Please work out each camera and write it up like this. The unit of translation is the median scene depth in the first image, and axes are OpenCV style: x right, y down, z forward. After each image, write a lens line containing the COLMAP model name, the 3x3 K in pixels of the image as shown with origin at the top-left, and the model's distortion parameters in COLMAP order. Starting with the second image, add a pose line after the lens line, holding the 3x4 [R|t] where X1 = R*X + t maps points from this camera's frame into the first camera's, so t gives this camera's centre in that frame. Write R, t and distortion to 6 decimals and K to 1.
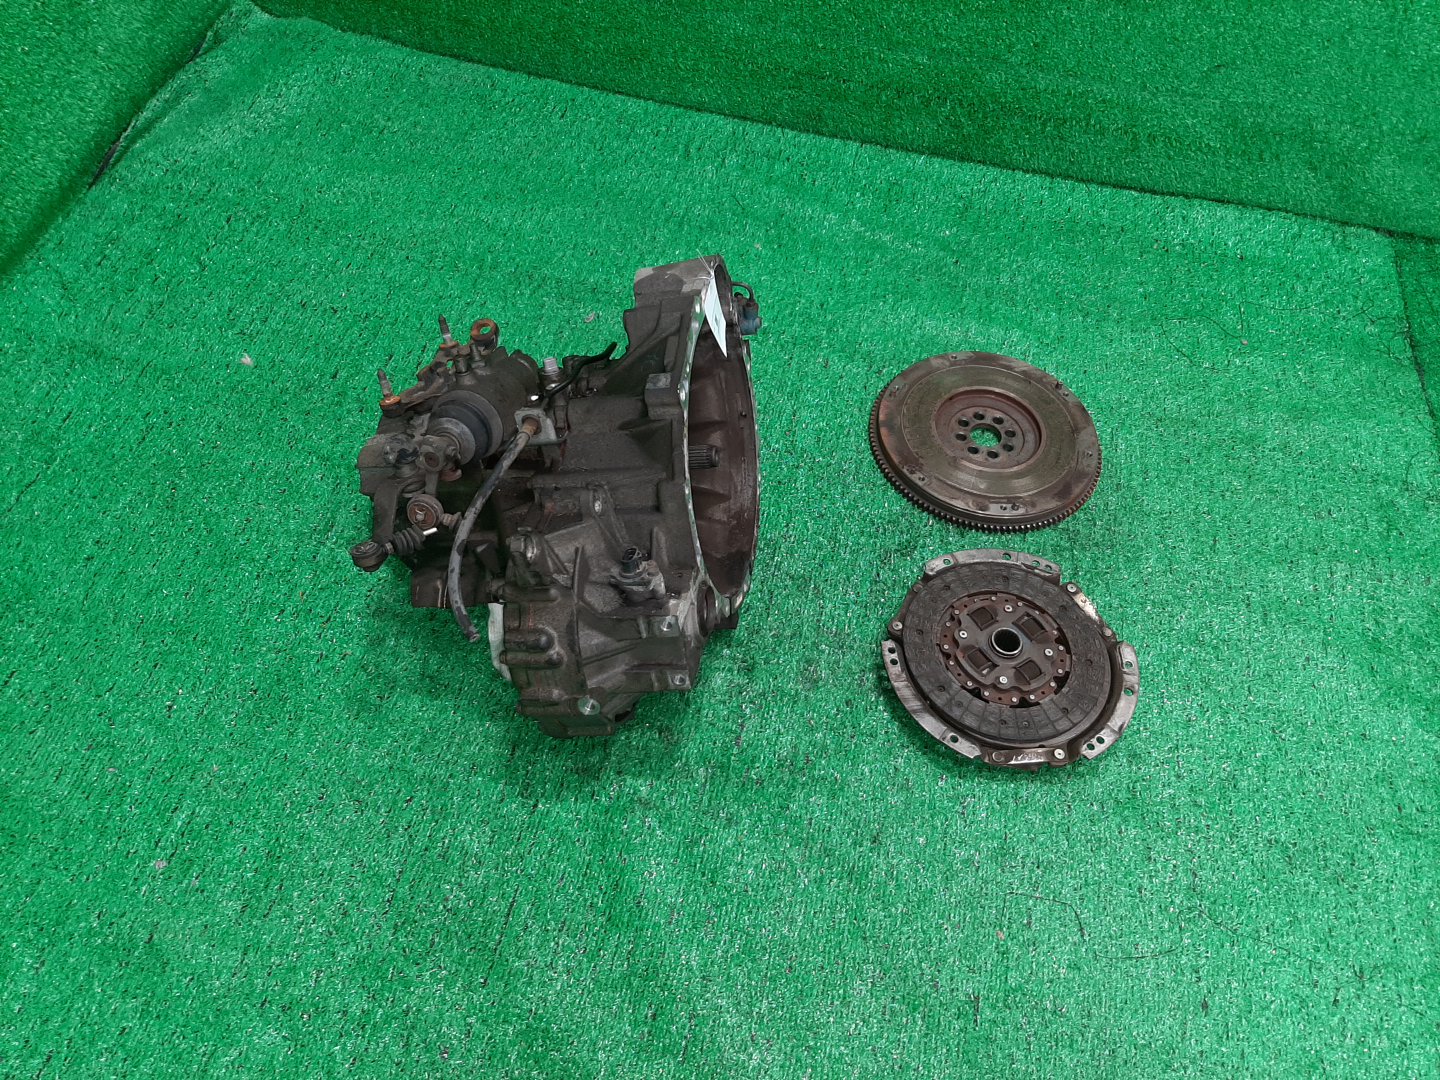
lens RADIAL K [[1096.9, 0, 736.3], [0, 1096.9, 551.8], [0, 0, 1]] dist [0.098005, -0.175799]
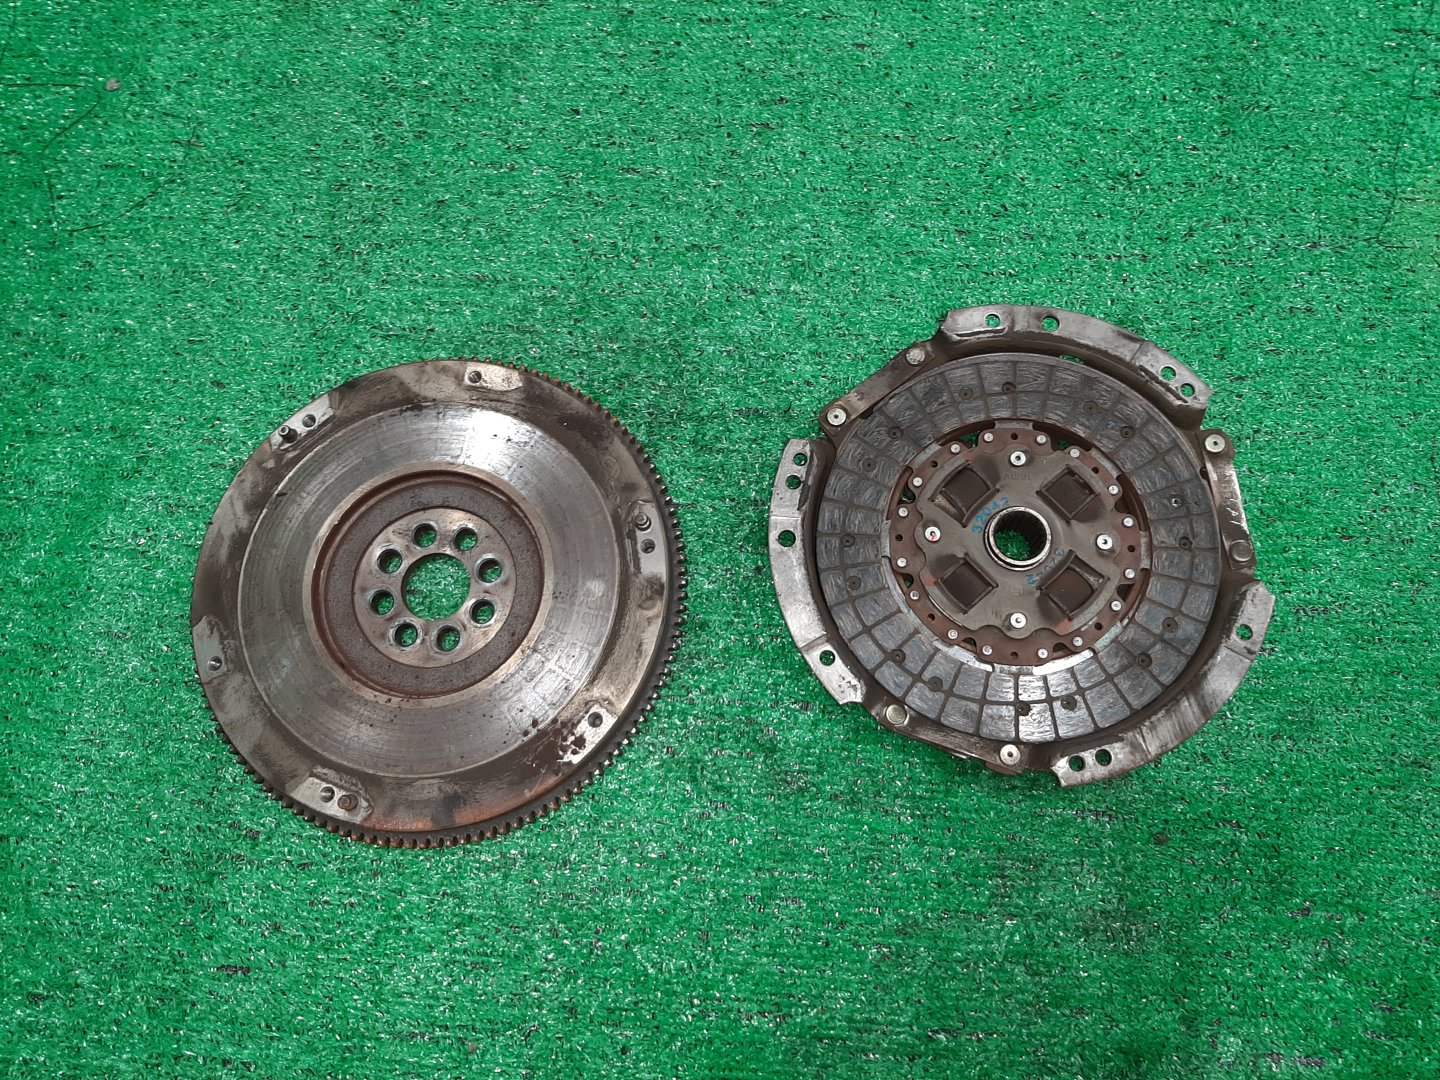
lens RADIAL K [[1096.9, 0, 736.3], [0, 1096.9, 551.8], [0, 0, 1]] dist [0.098005, -0.175799]
pose [[-0.140573, -0.970746, 0.194659, 0.154818], [0.833760, -0.010039, 0.552036, -0.298203], [-0.533932, 0.239900, 0.810780, 0.647317]]
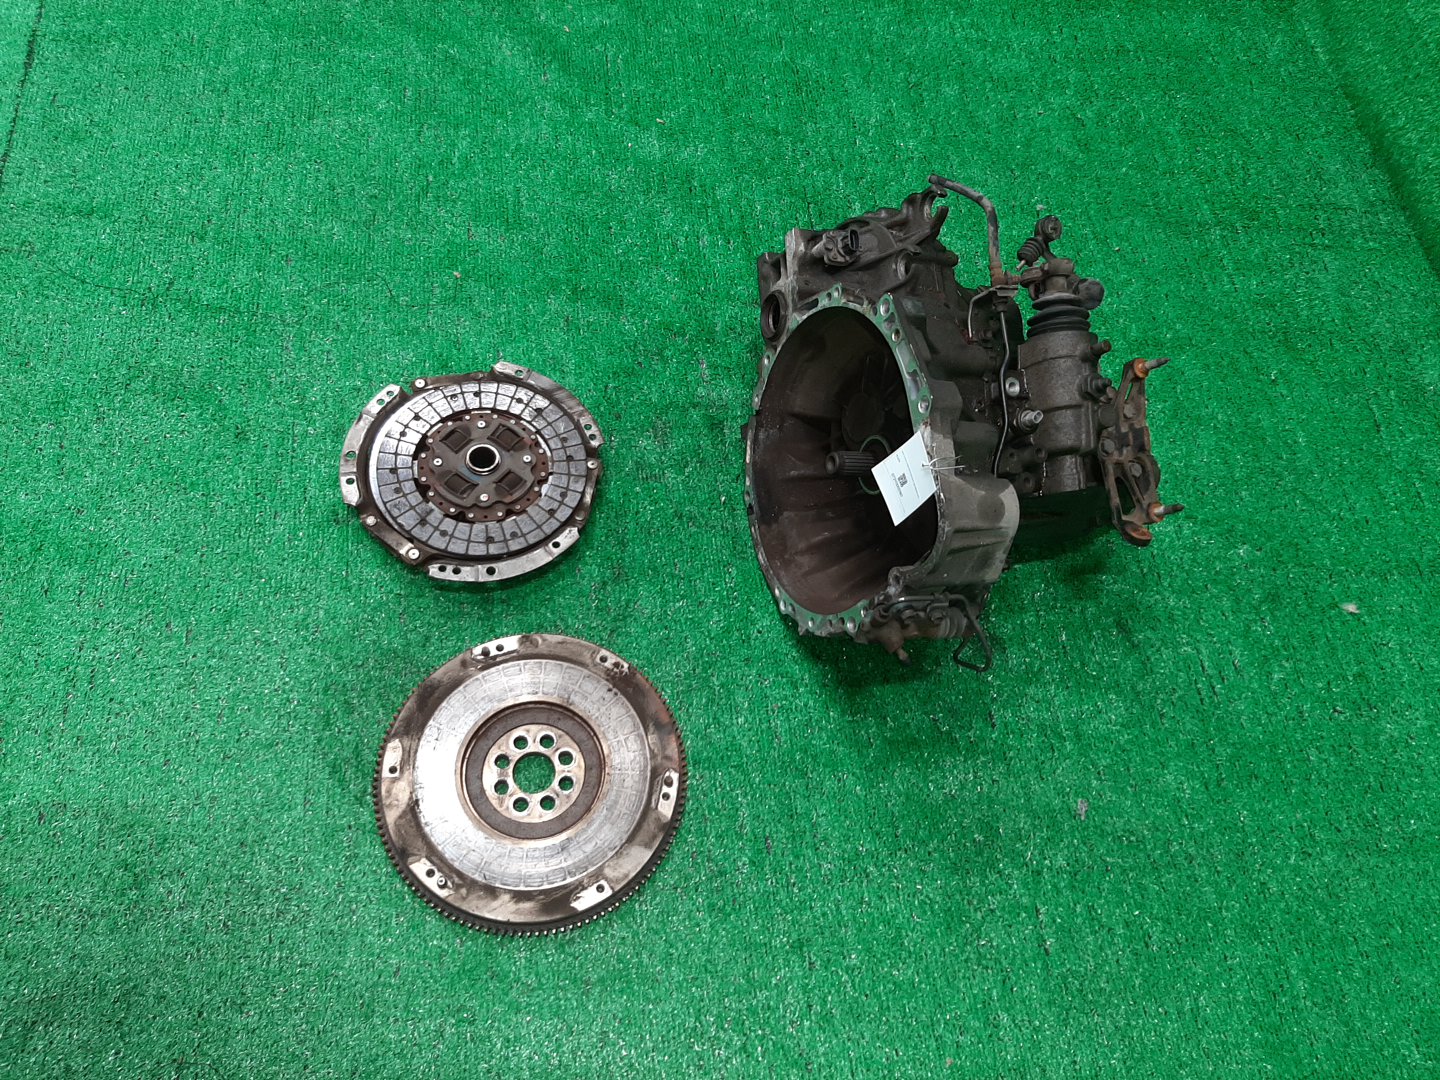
lens RADIAL K [[1096.9, 0, 736.3], [0, 1096.9, 551.8], [0, 0, 1]] dist [0.098005, -0.175799]
pose [[-0.921734, 0.201005, -0.331666, 0.371561], [-0.387139, -0.426161, 0.817625, -0.829204], [0.023003, 0.882034, 0.470624, 0.601401]]
